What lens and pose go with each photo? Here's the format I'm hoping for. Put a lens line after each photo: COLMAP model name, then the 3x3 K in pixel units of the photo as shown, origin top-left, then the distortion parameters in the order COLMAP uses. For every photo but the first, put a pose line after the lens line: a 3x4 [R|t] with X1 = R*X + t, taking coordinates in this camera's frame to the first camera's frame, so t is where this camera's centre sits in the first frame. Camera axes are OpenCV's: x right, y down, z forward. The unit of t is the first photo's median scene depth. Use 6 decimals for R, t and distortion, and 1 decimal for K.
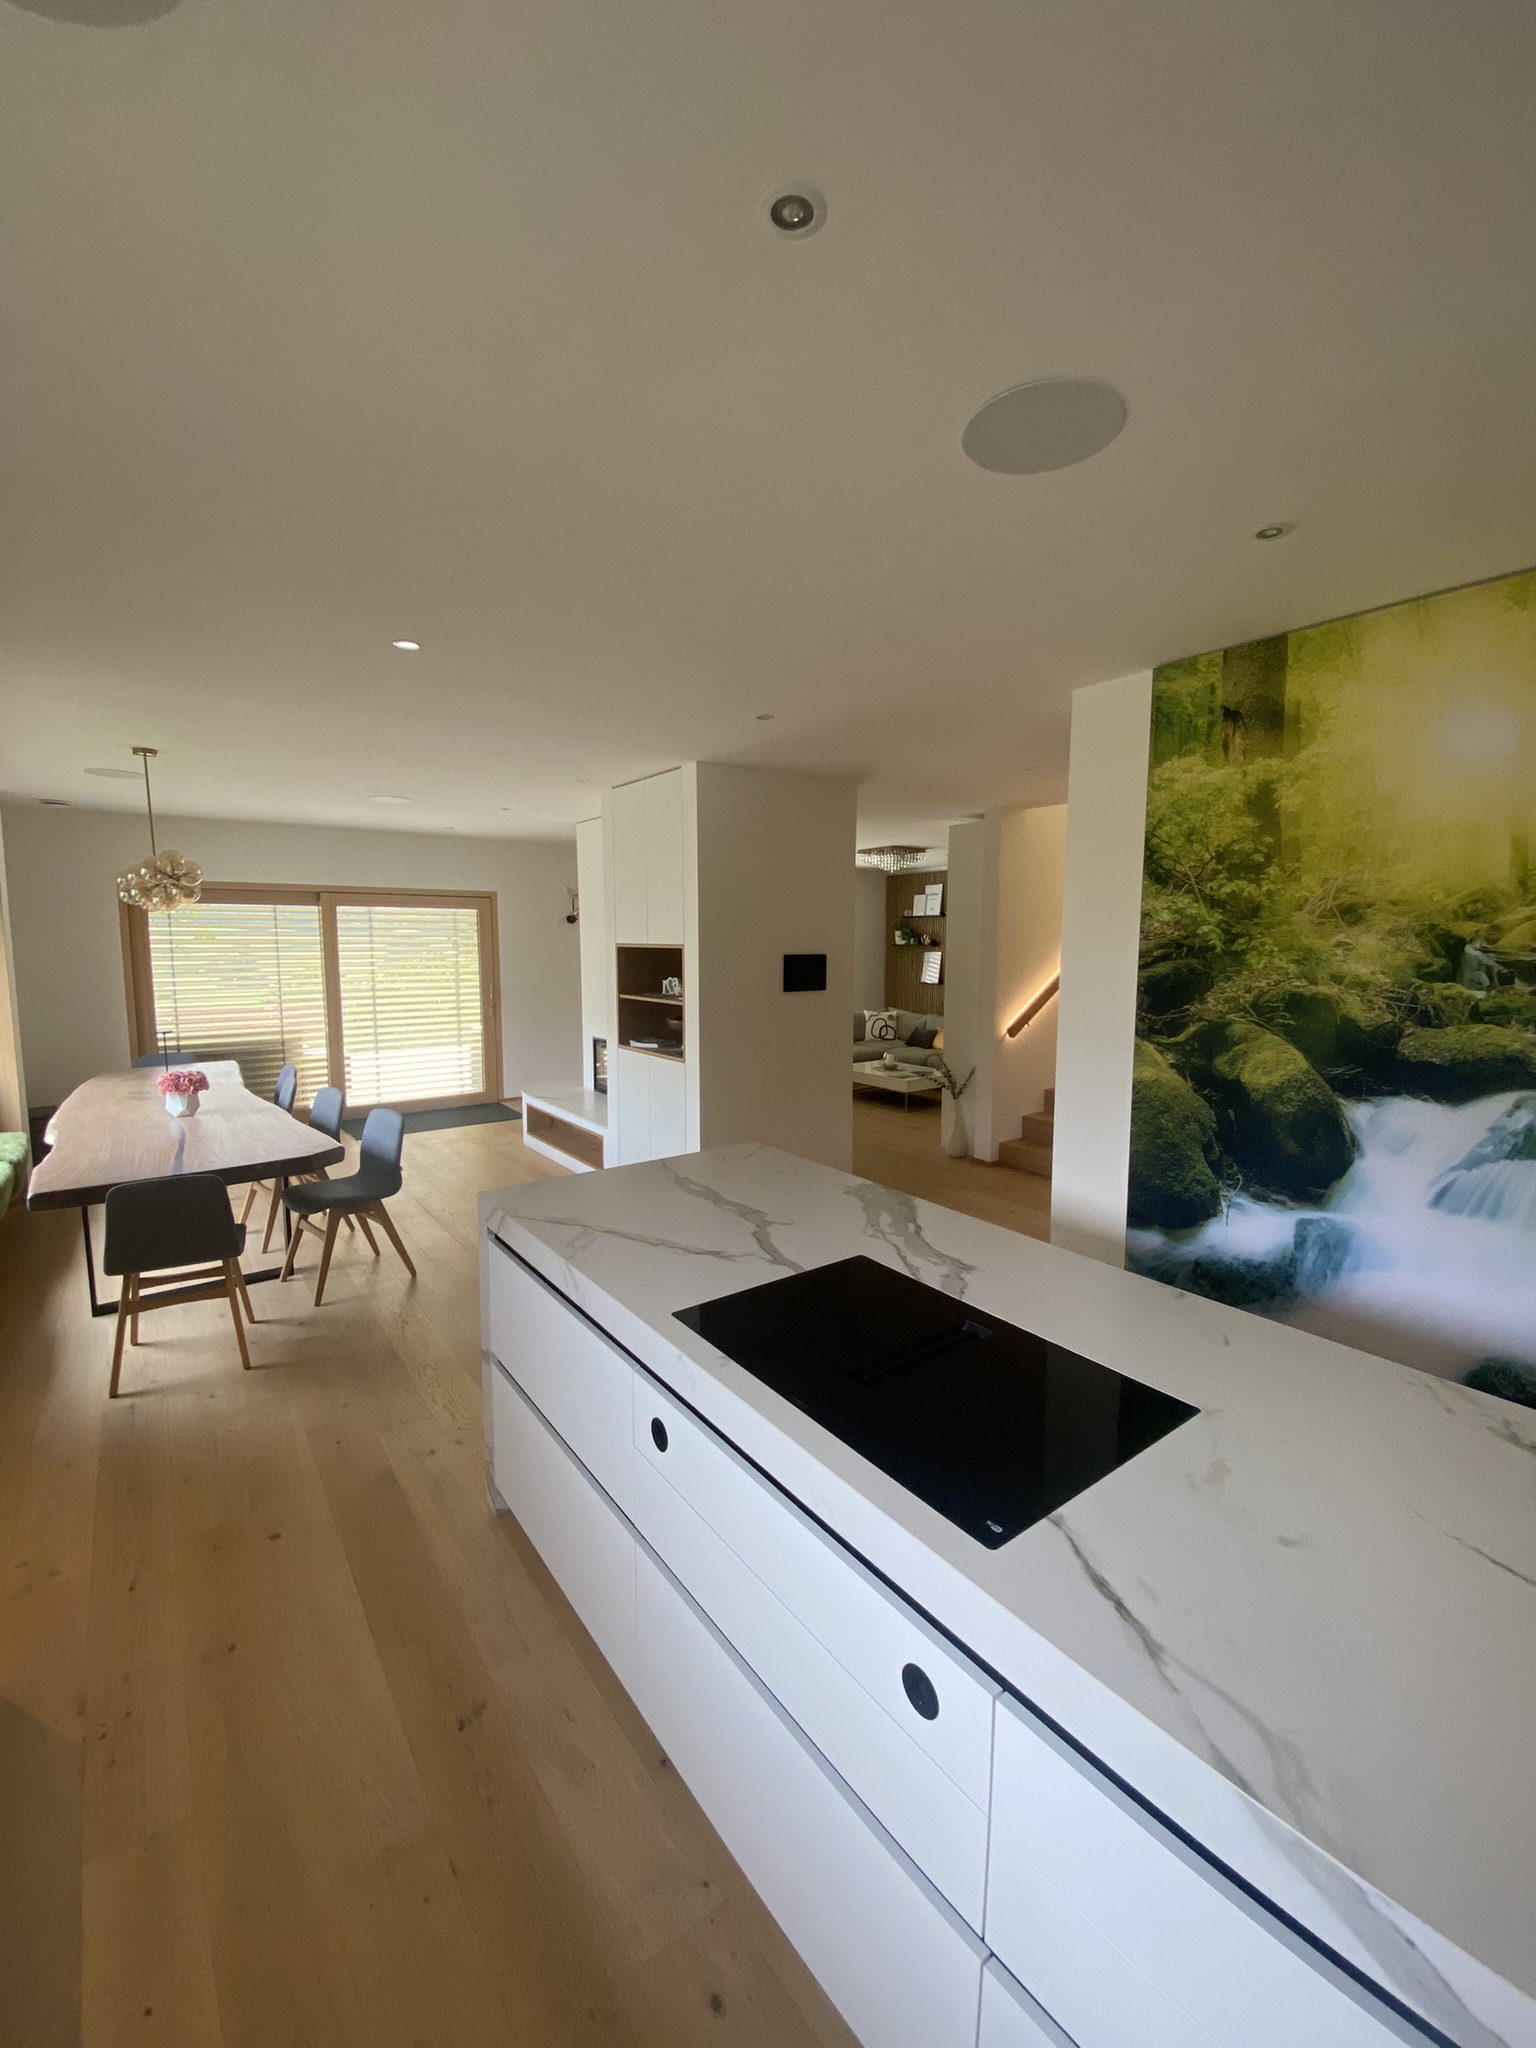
lens RADIAL K [[828.3, 0, 776.2], [0, 828.3, 1033.6], [0, 0, 1]] dist [-0.007798, -0.000353]
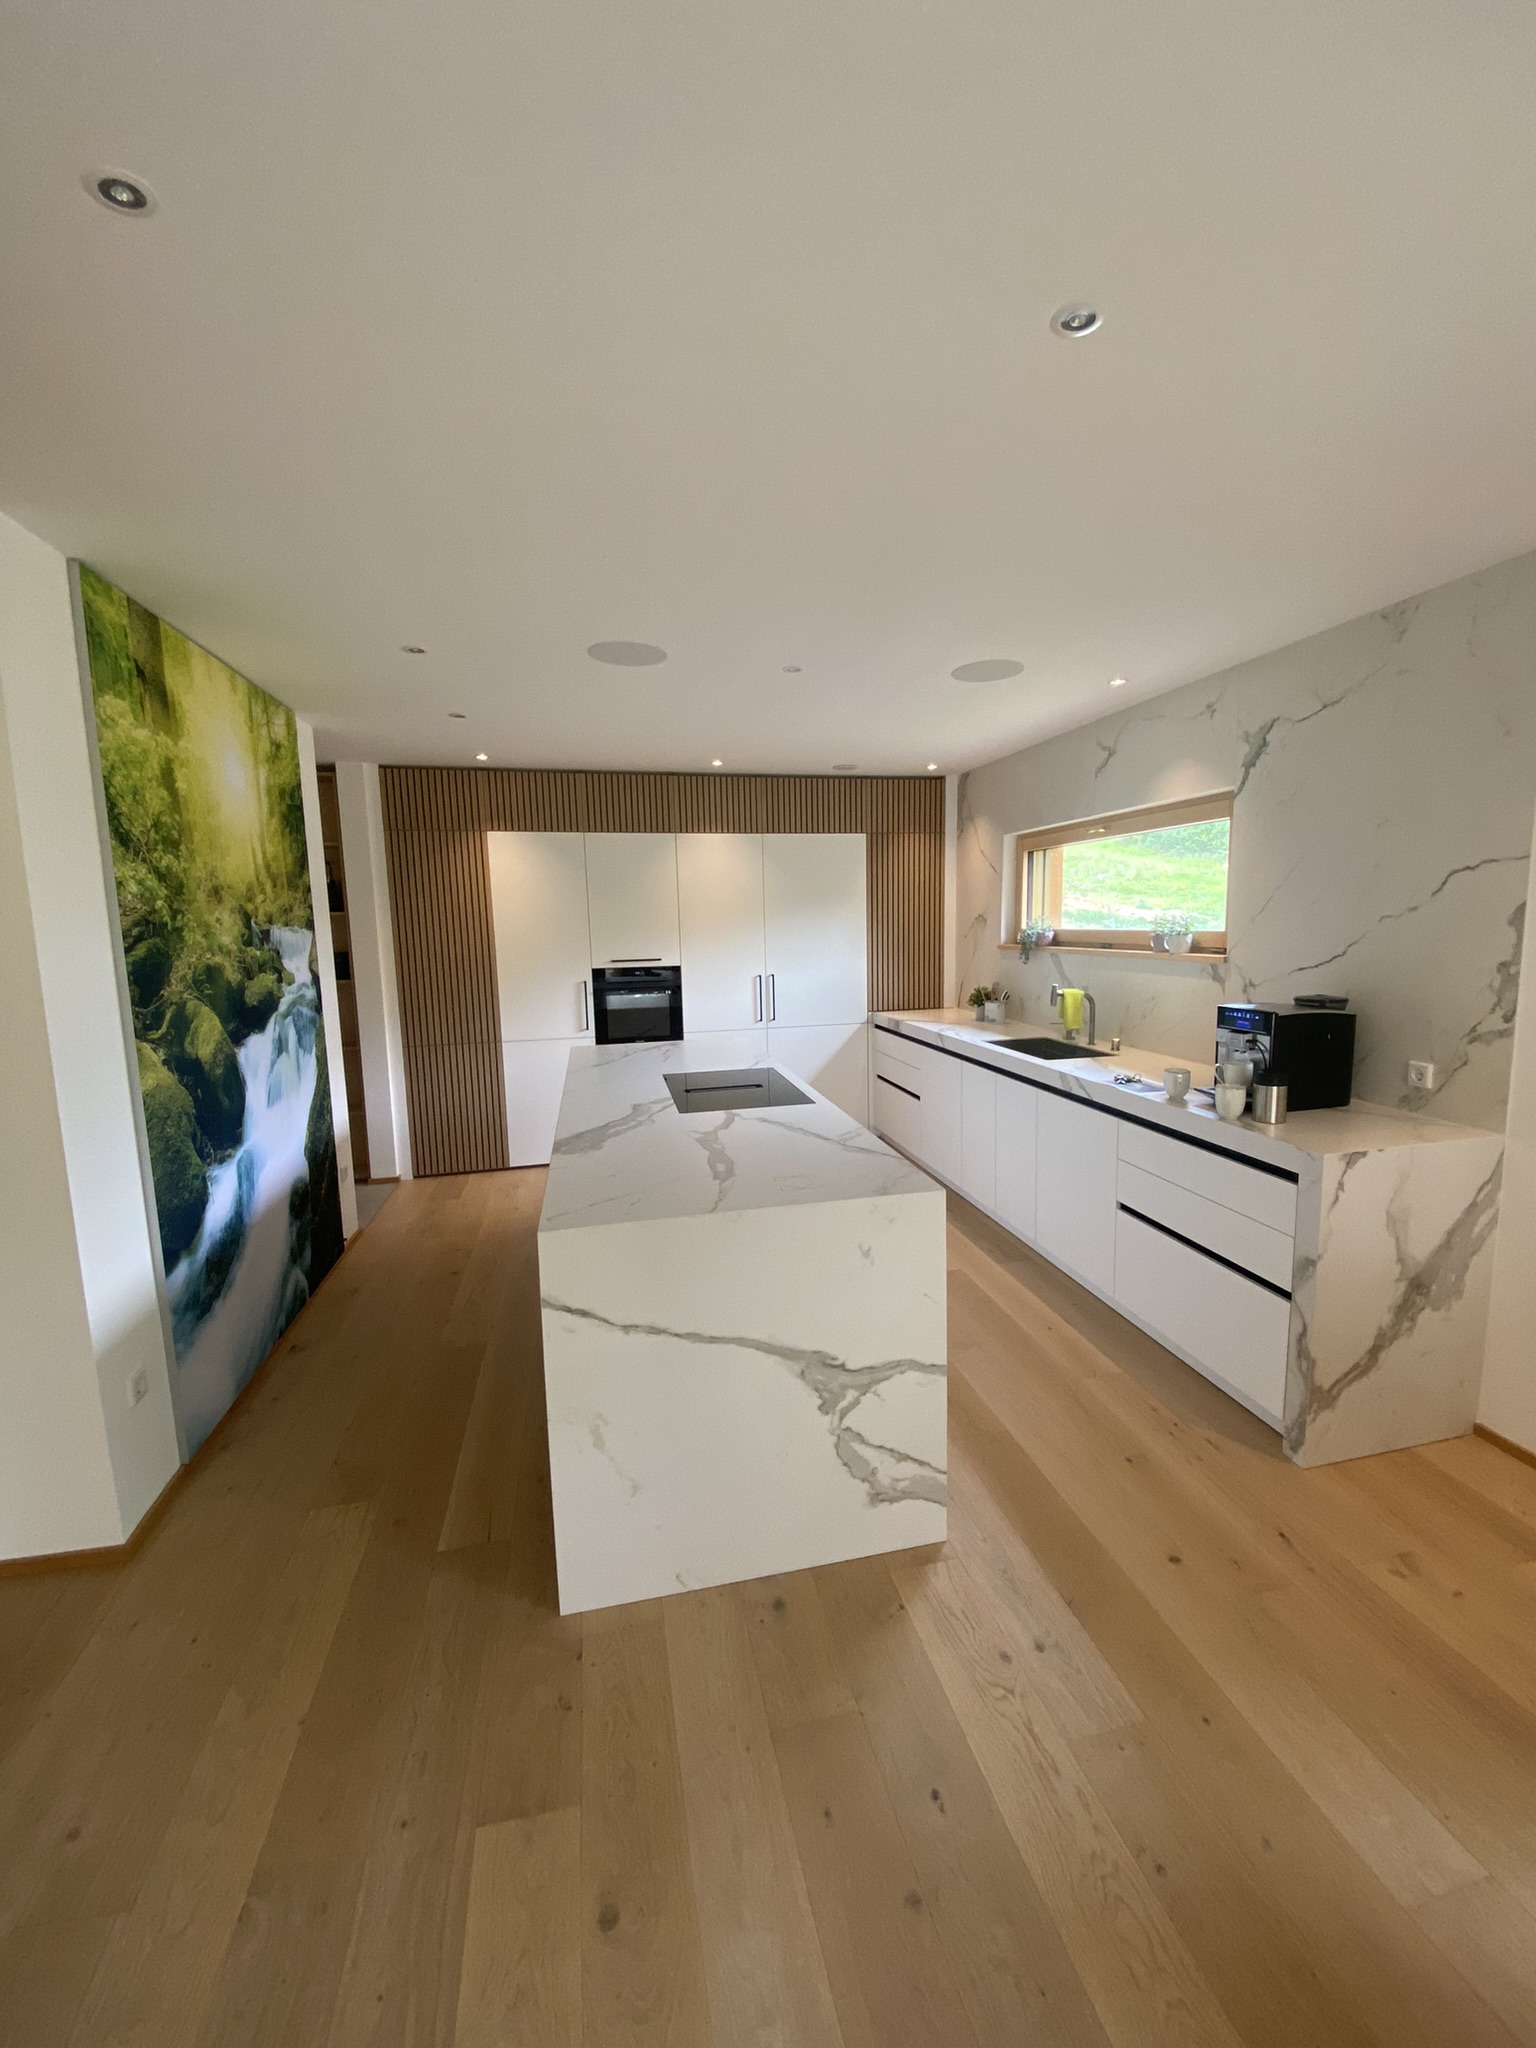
lens RADIAL K [[828.3, 0, 775.2], [0, 828.3, 1022.9], [0, 0, 1]] dist [-0.007798, -0.000353]
pose [[-0.916898, -0.032705, 0.397780, -0.461799], [0.065005, 0.971093, 0.229681, -0.163233], [-0.393793, 0.236452, -0.888267, 1.563373]]
